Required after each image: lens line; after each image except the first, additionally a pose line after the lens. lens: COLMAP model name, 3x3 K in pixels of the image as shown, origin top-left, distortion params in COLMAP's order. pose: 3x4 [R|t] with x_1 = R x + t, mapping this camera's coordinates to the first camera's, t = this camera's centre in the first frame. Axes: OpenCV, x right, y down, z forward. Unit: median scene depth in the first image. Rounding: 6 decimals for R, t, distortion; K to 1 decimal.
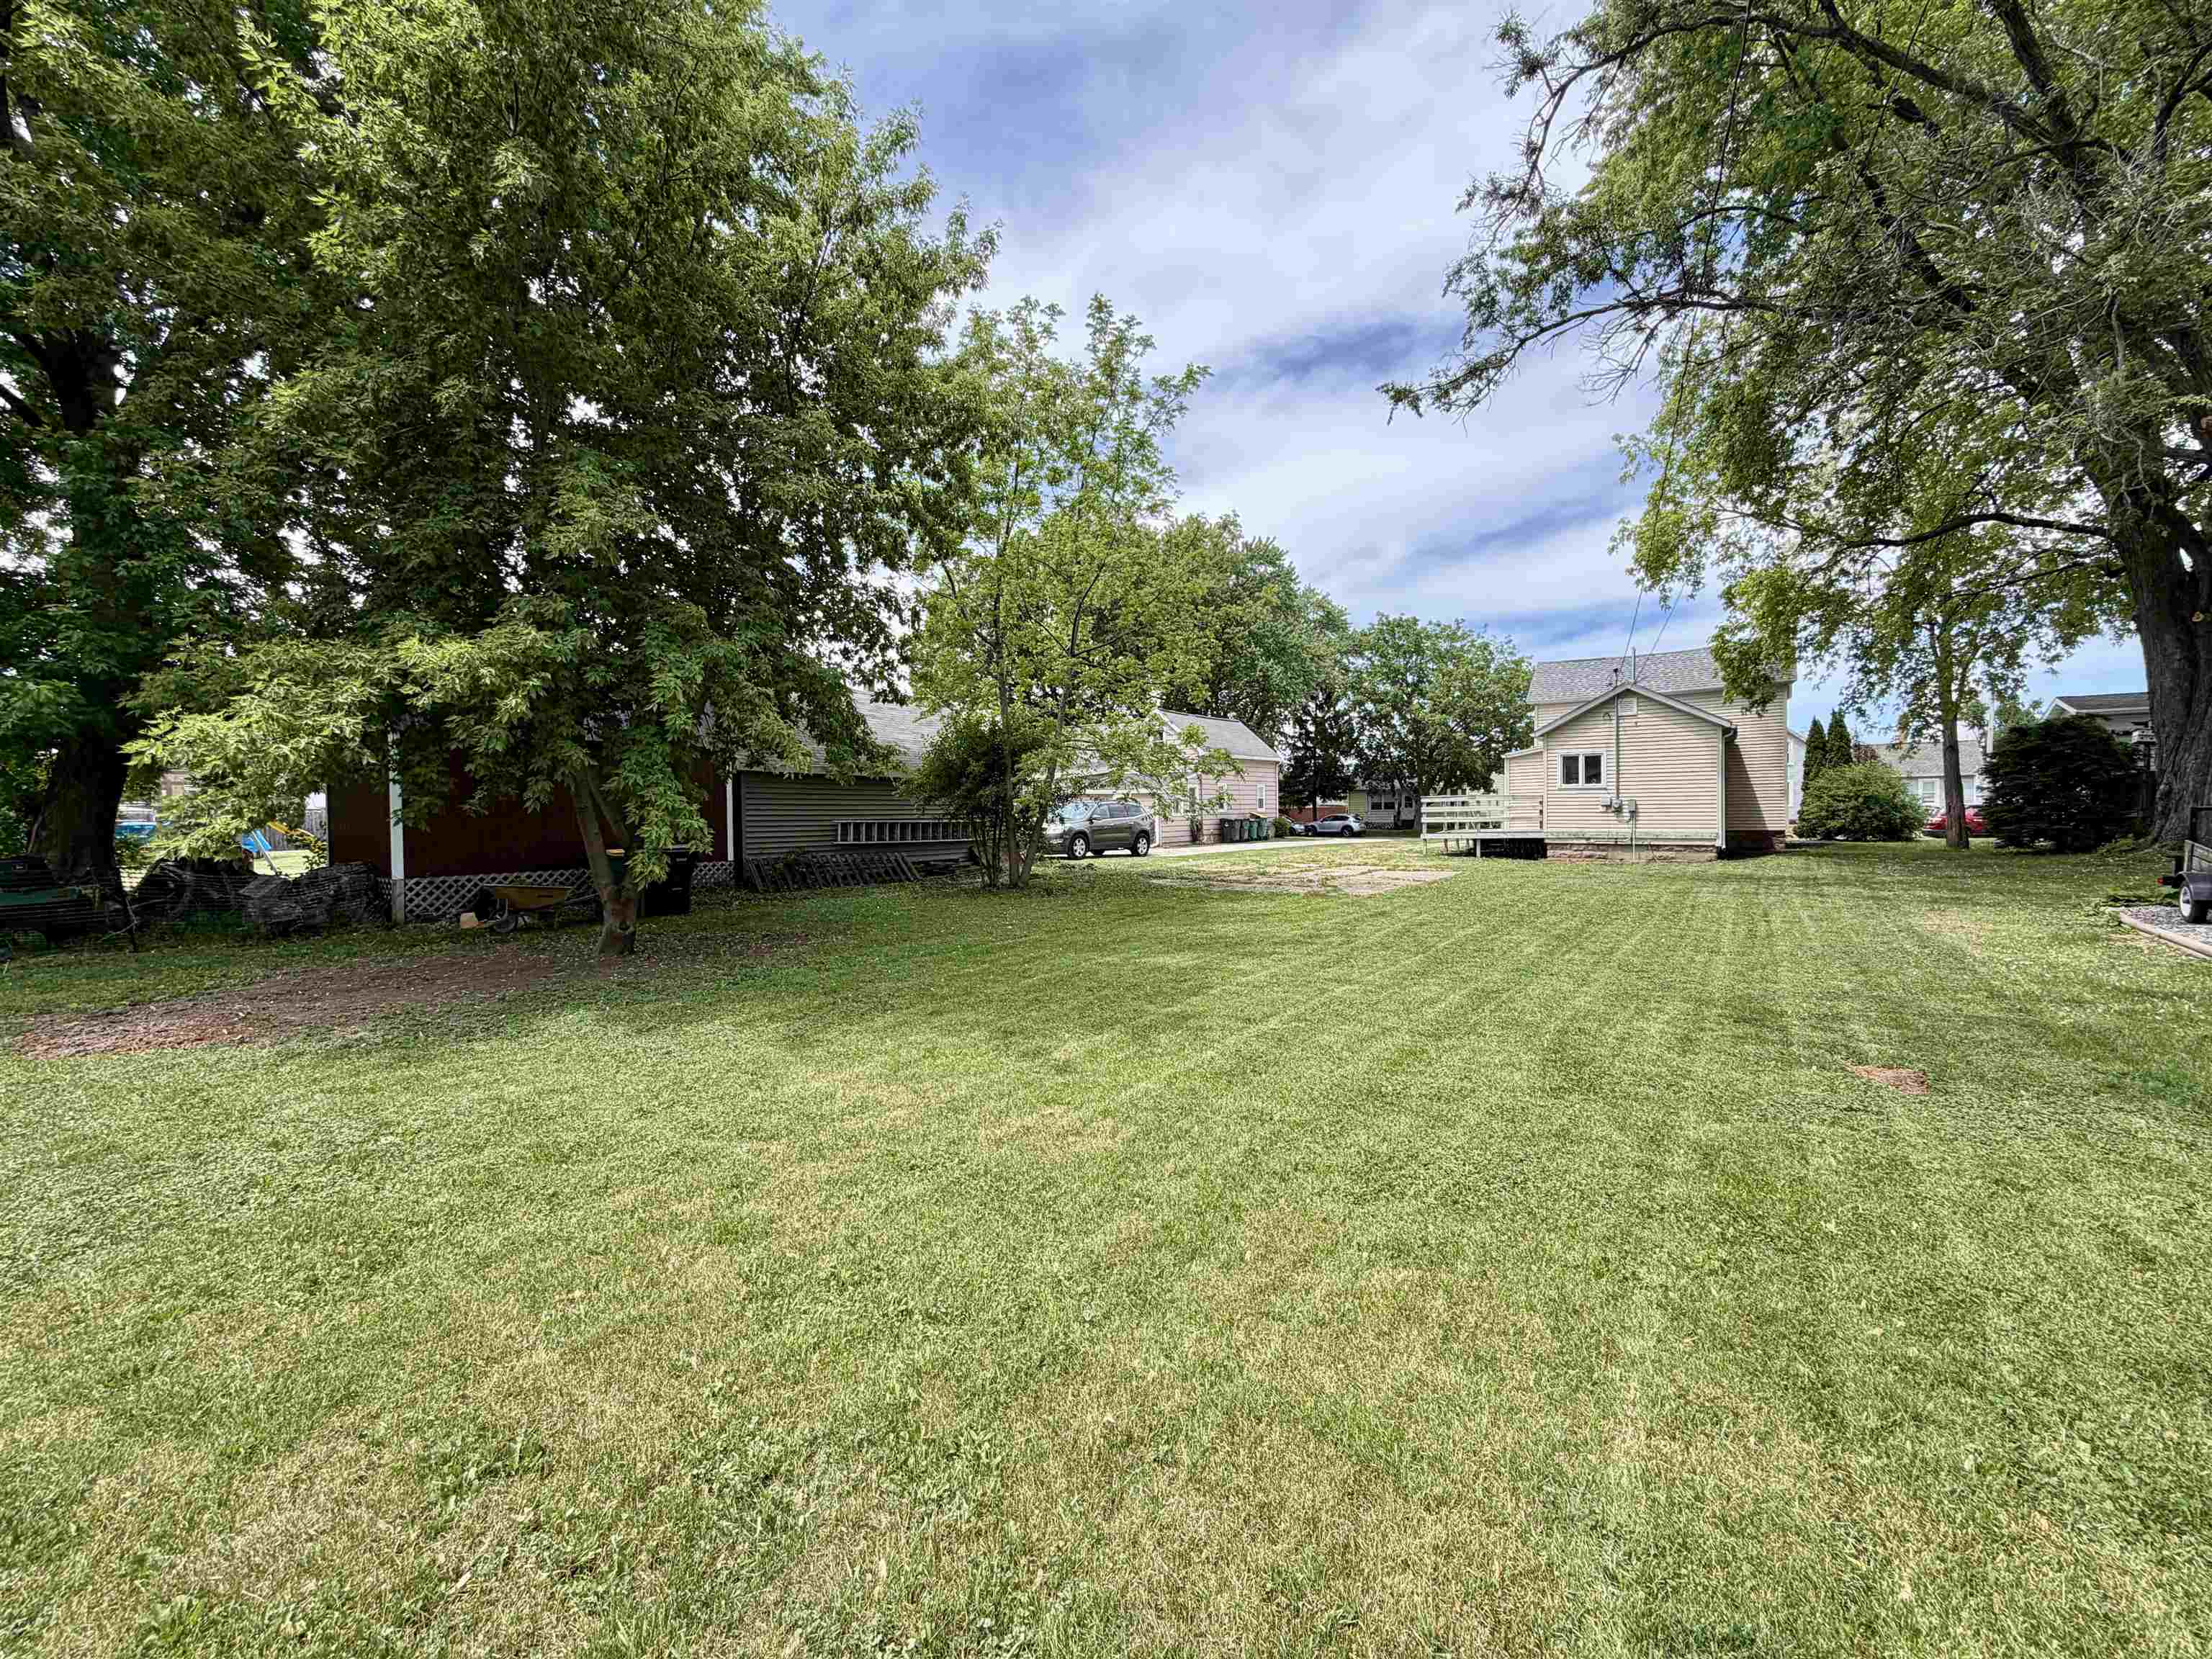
lens RADIAL K [[906.4, 0, 1118.0], [0, 906.4, 824.6], [0, 0, 1]] dist [0.002122, 0.000074]
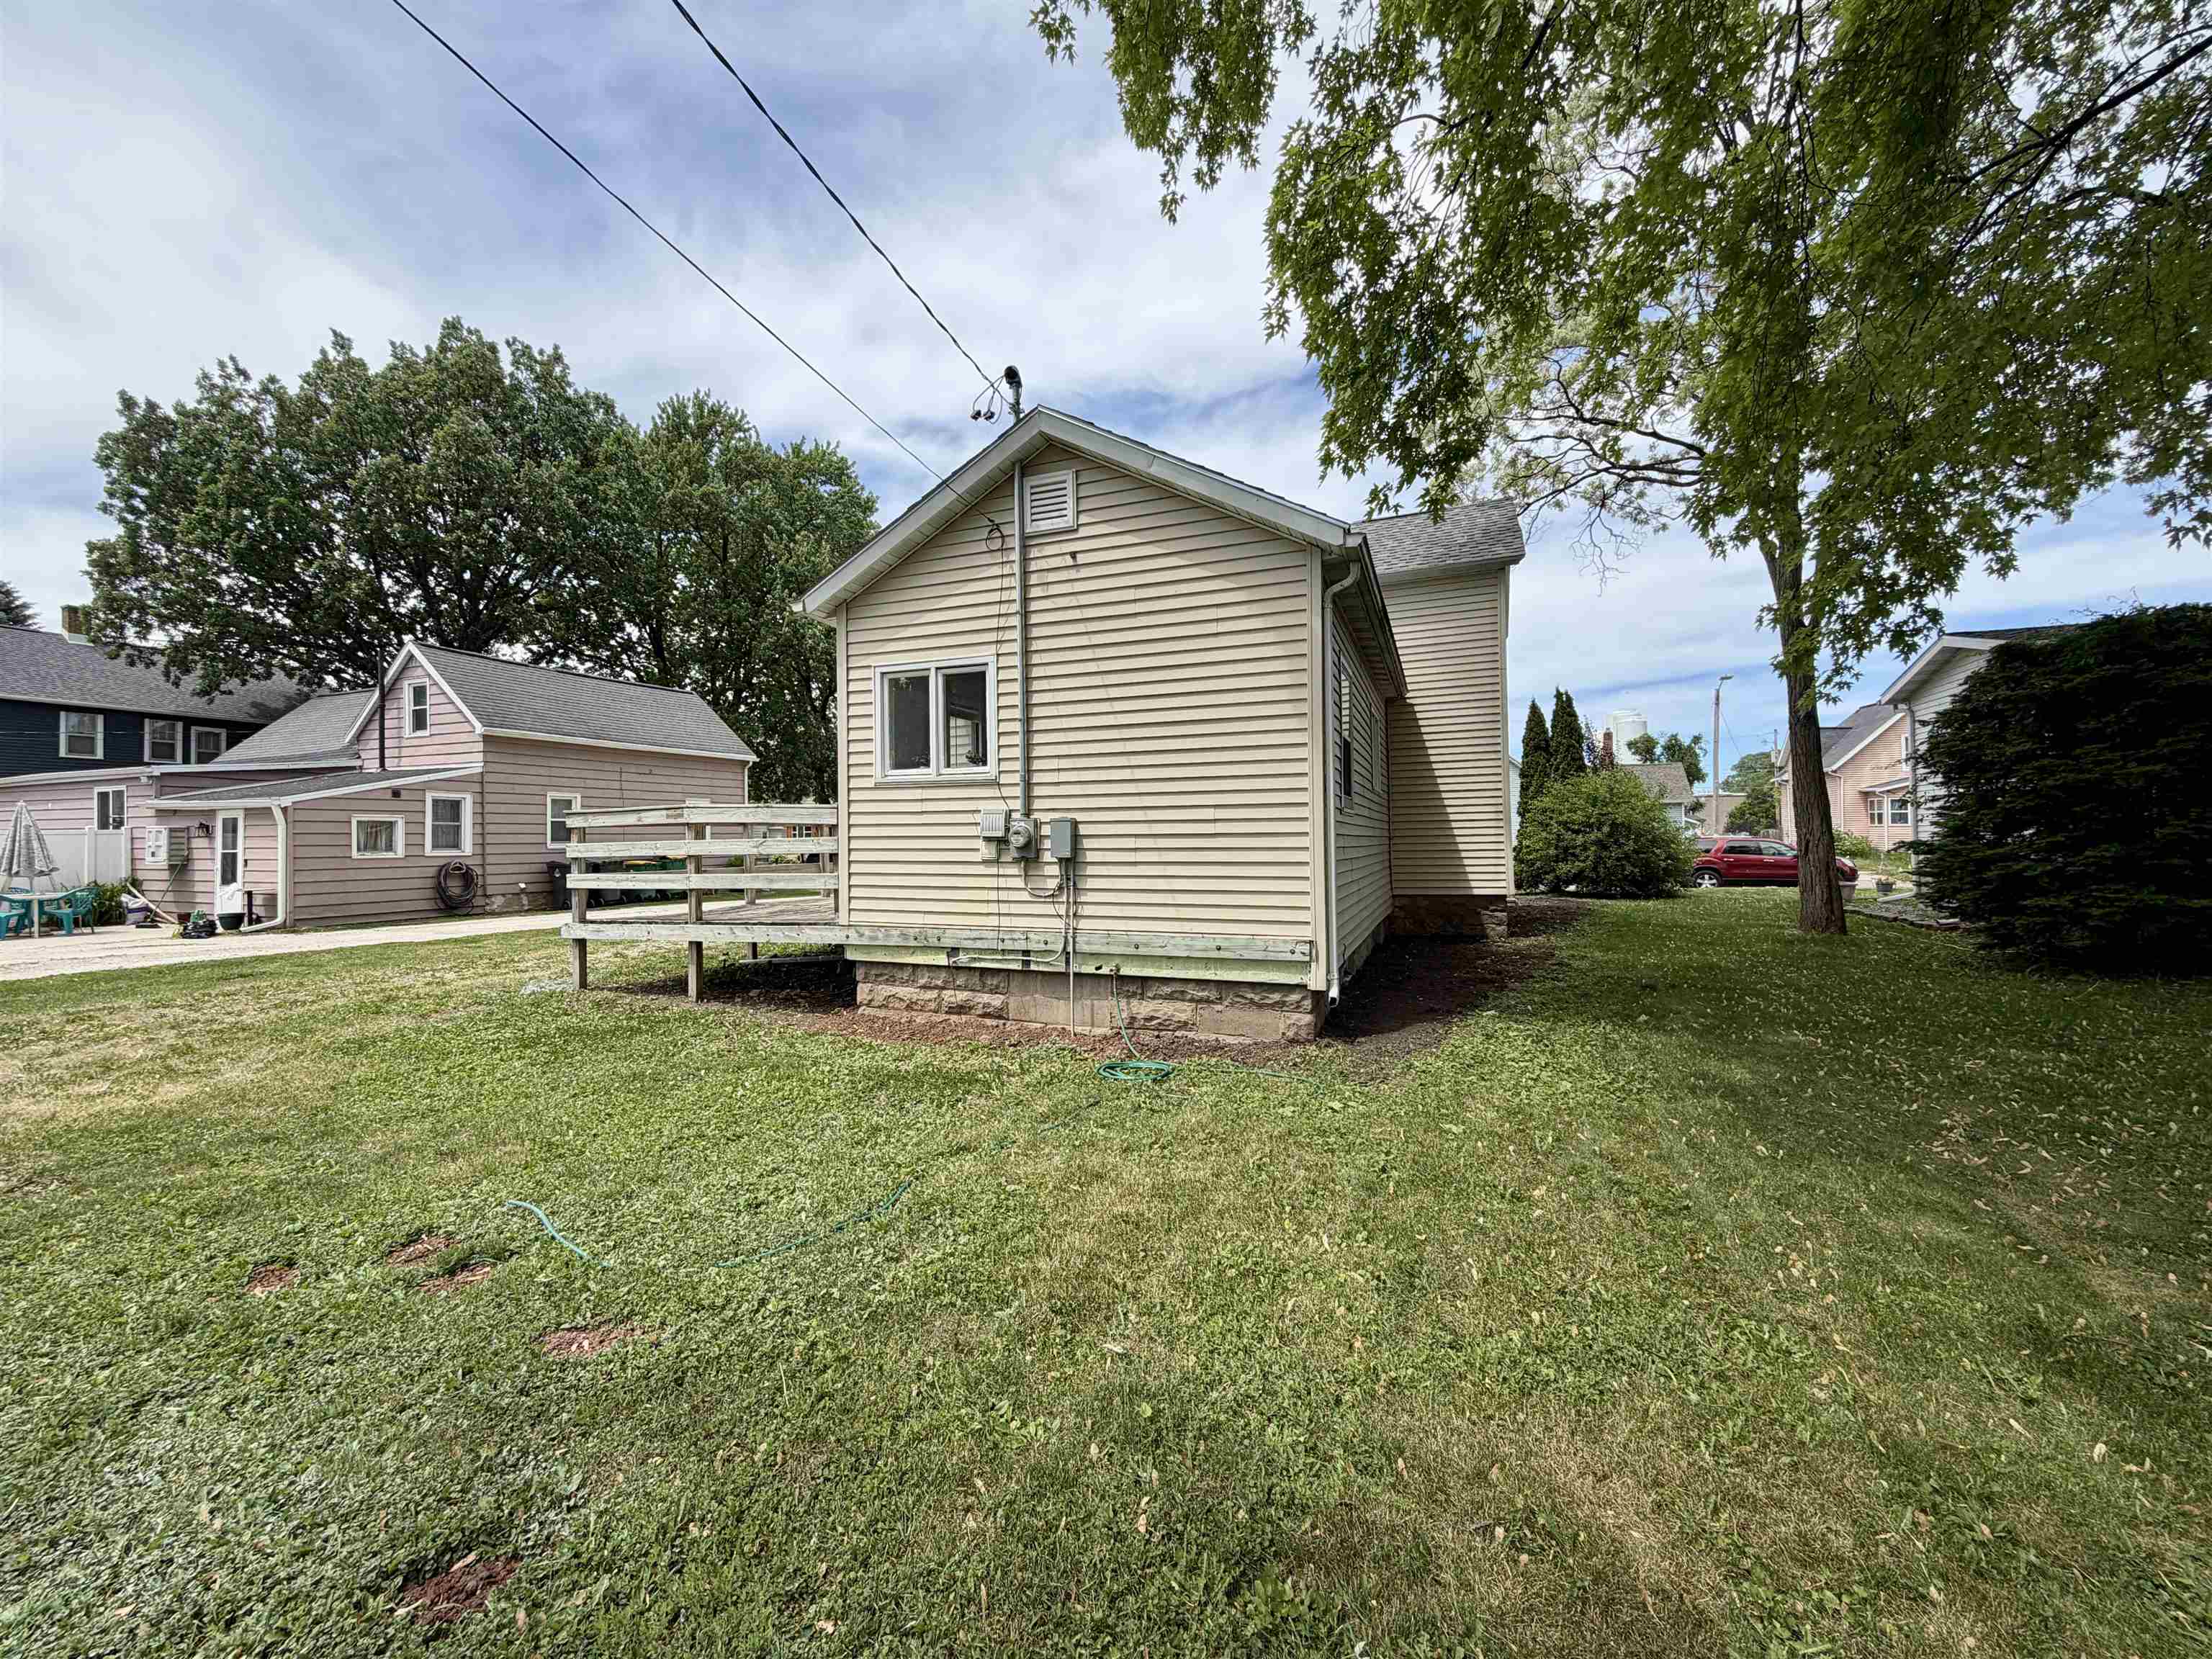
lens RADIAL K [[893.7, 0, 1106.0], [0, 893.7, 829.5], [0, 0, 1]] dist [-0.000861, -0.000045]
pose [[0.972500, 0.001009, 0.232901, 0.491909], [0.006793, 0.999442, -0.032692, -0.013707], [-0.232804, 0.033375, 0.971951, 0.690714]]
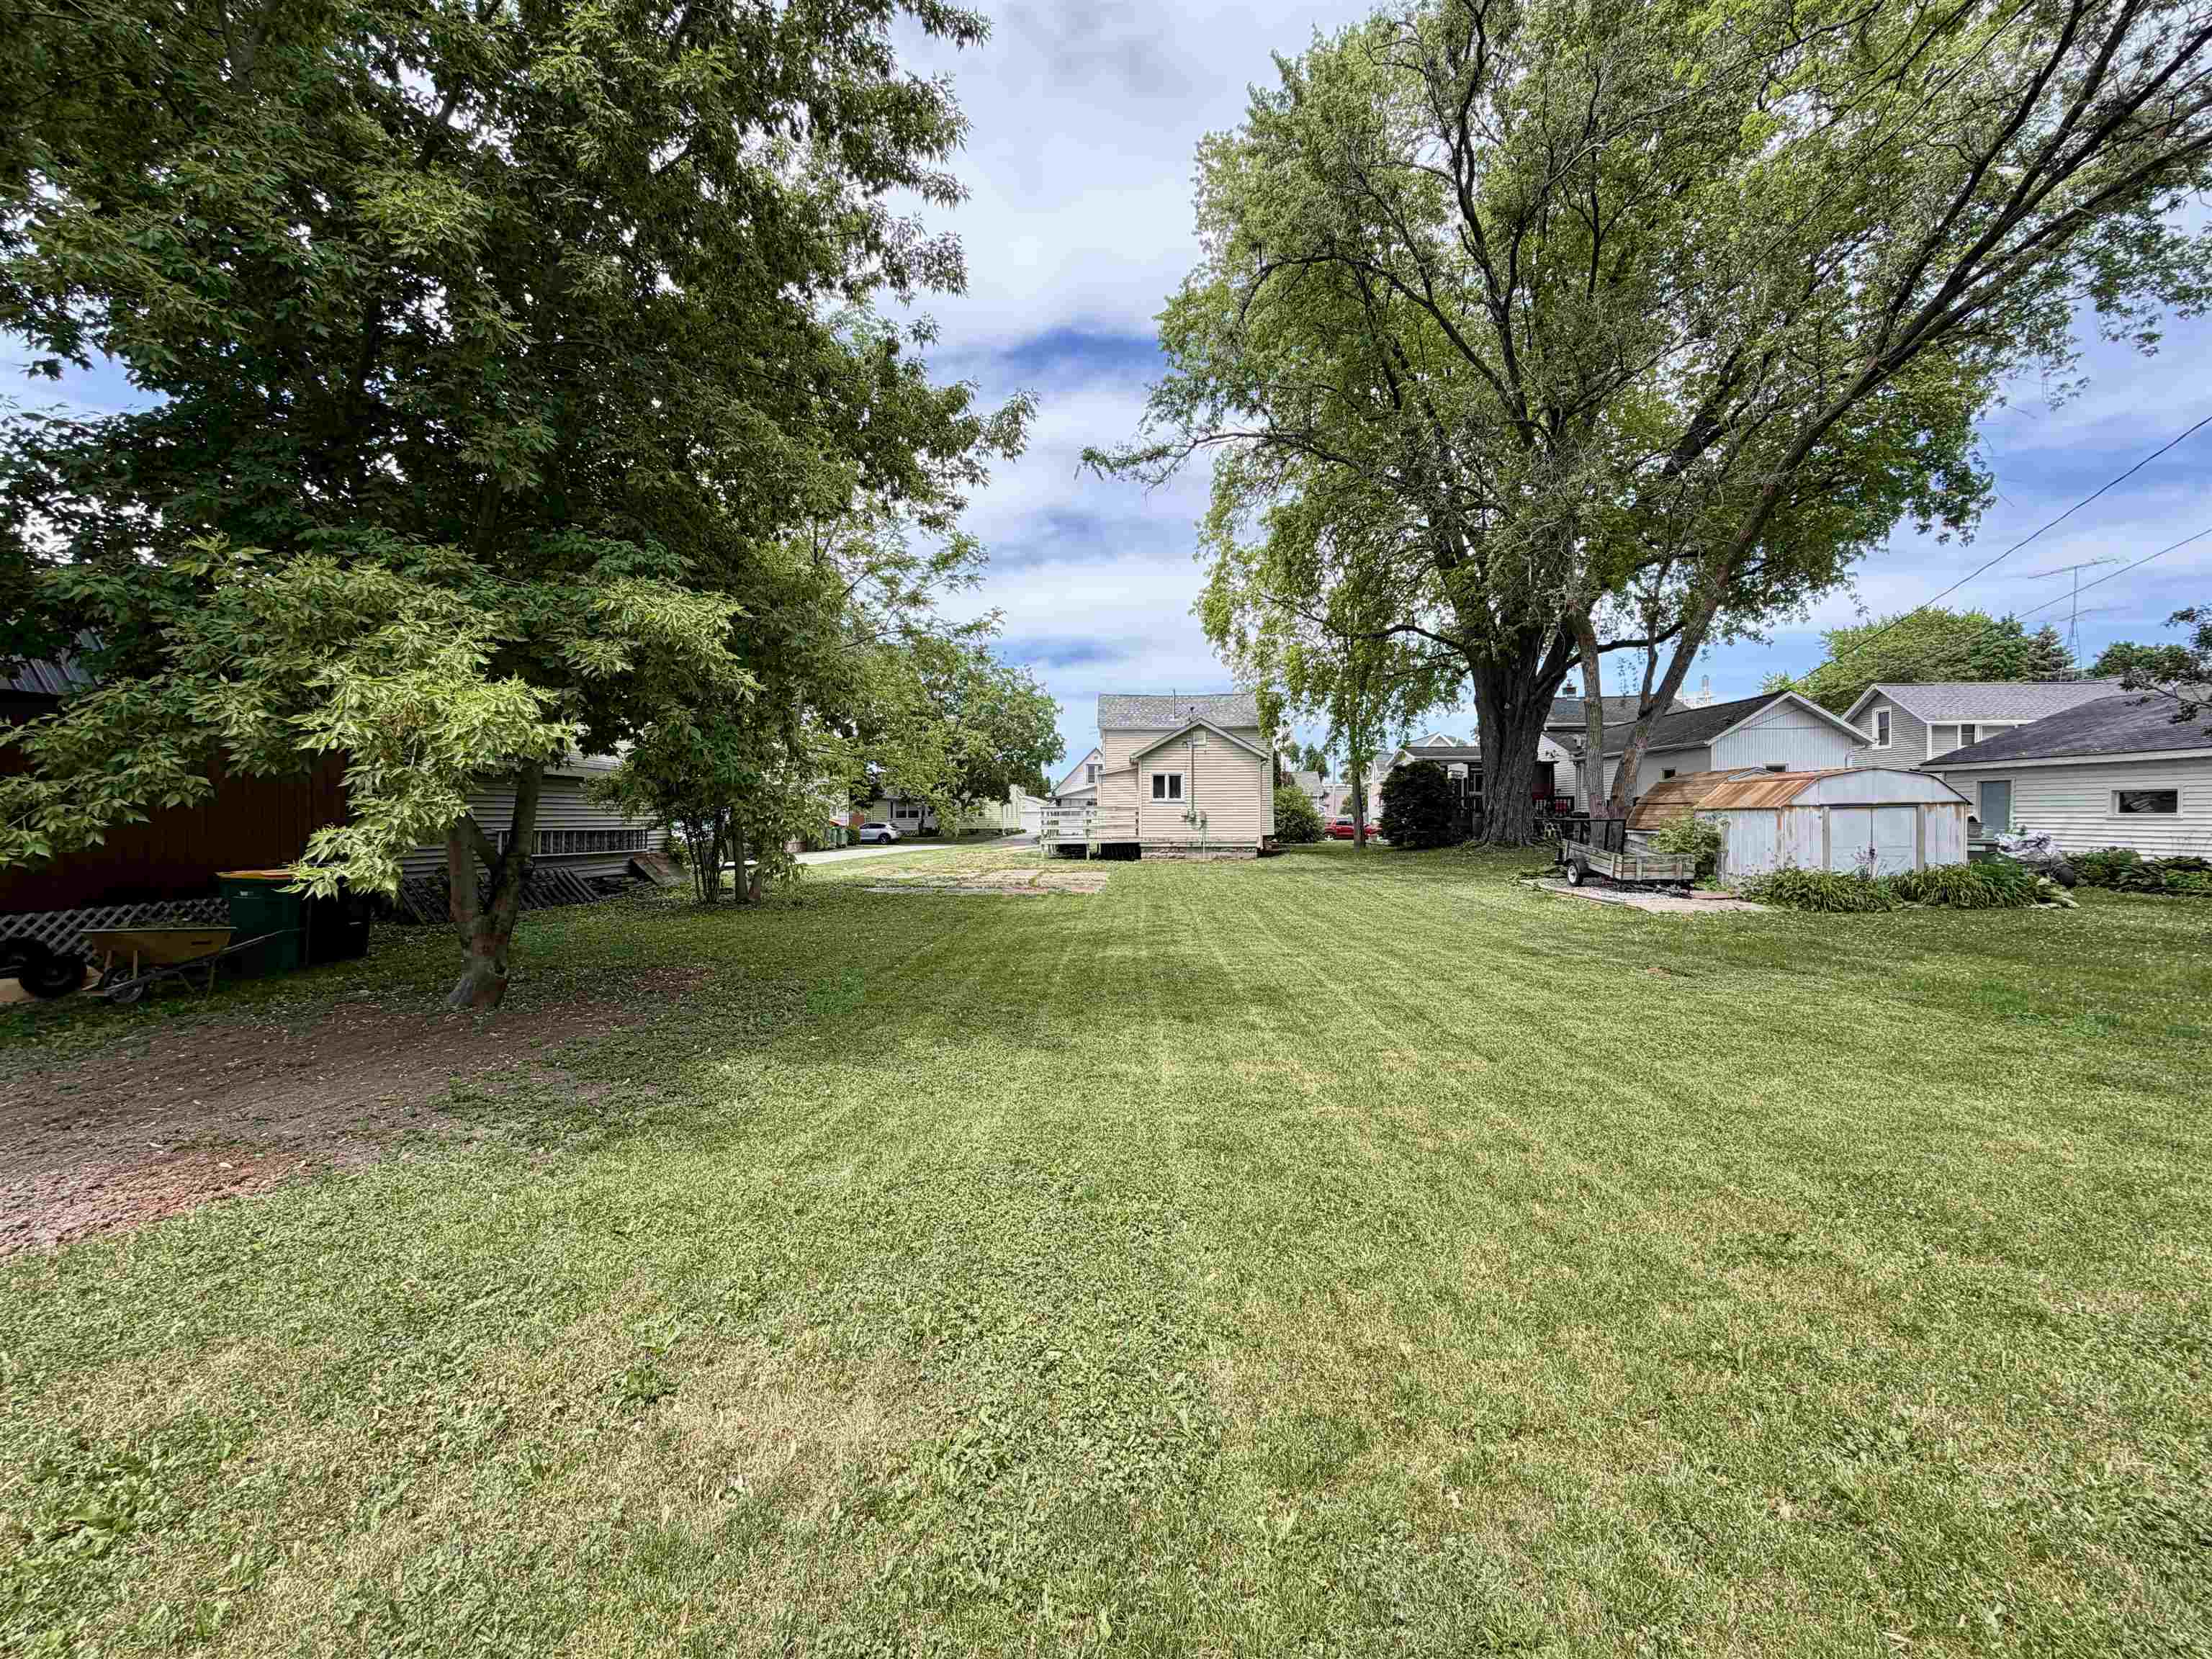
lens RADIAL K [[906.4, 0, 1118.0], [0, 906.4, 824.6], [0, 0, 1]] dist [0.002122, 0.000074]
pose [[0.827097, 0.004607, 0.562041, -0.228773], [0.000752, 0.999956, -0.009302, 0.002282], [-0.562059, 0.008116, 0.827057, 0.023582]]
